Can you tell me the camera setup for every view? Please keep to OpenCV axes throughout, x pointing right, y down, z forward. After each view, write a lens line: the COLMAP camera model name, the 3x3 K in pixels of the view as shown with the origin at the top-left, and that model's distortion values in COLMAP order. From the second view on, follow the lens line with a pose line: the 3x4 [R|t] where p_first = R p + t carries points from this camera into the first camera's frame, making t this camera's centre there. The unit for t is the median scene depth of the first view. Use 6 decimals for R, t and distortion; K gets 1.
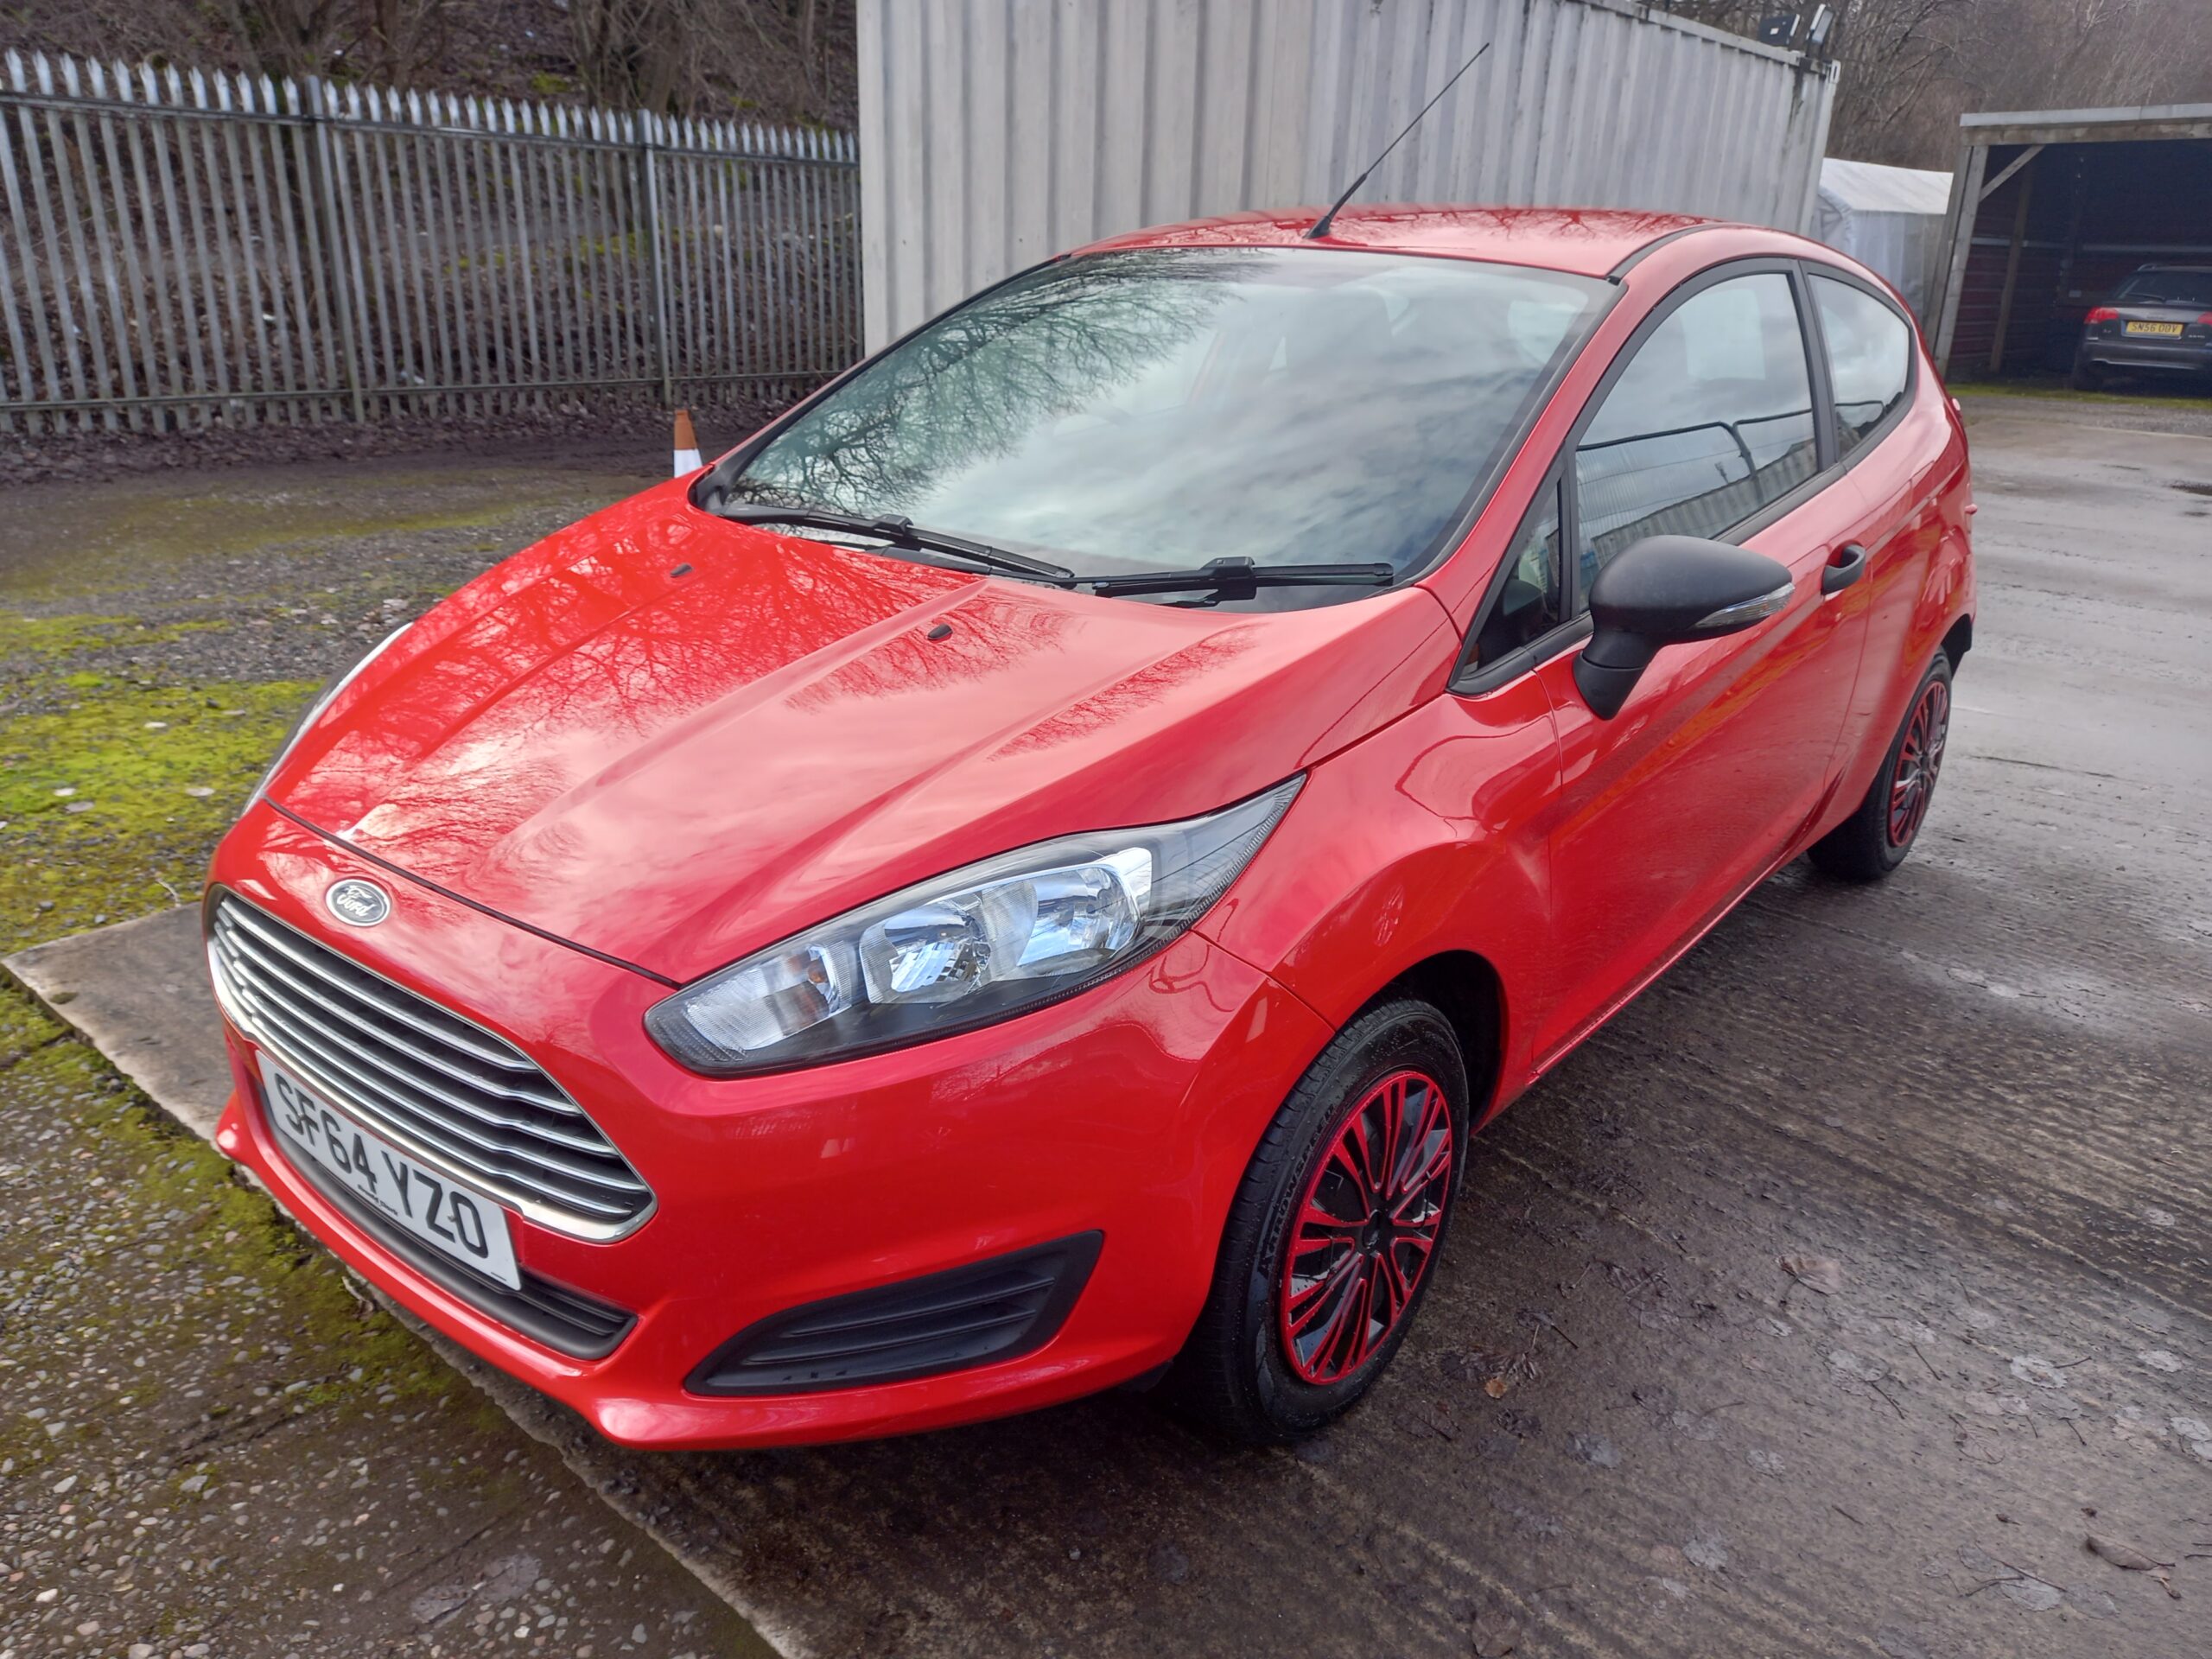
lens RADIAL K [[1610.9, 0, 1102.9], [0, 1610.9, 864.5], [0, 0, 1]] dist [0.062557, -0.051043]
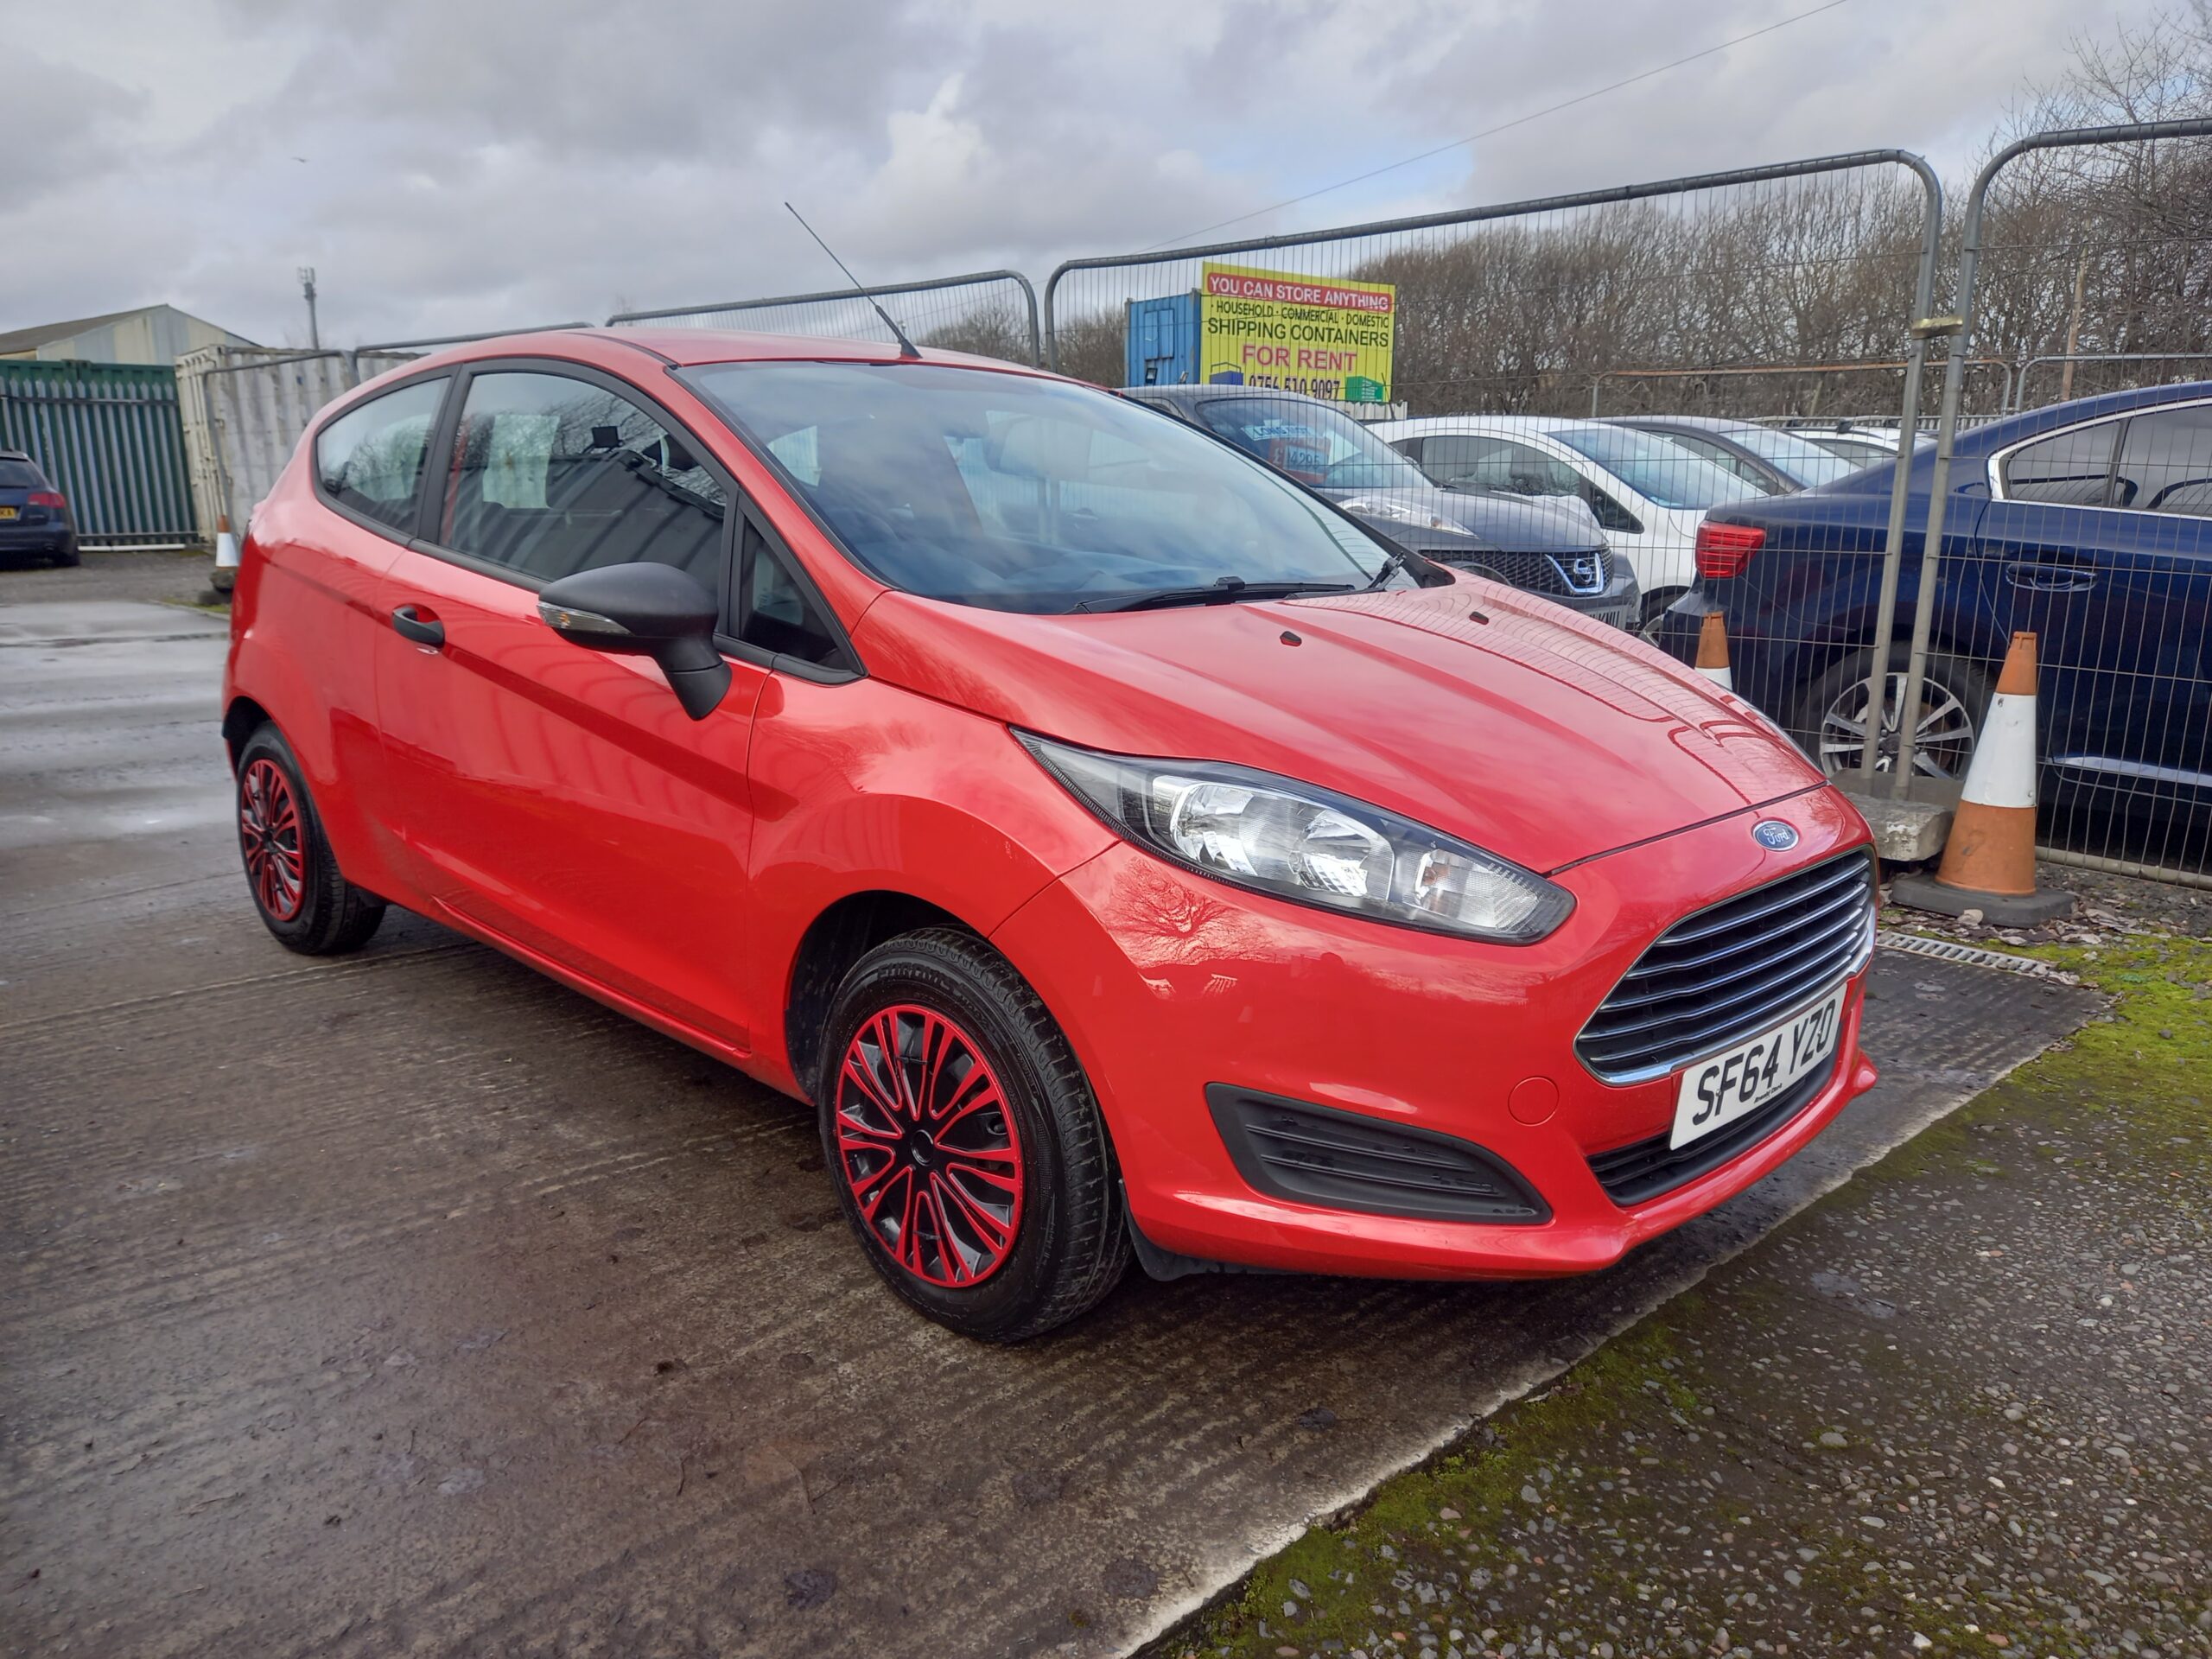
lens RADIAL K [[1614.9, 0, 1106.3], [0, 1614.9, 838.7], [0, 0, 1]] dist [0.017277, -0.000582]
pose [[0.101589, -0.251131, 0.962607, -1.304123], [0.360364, 0.911188, 0.199685, -0.314308], [-0.927264, 0.326603, 0.183065, 0.947215]]
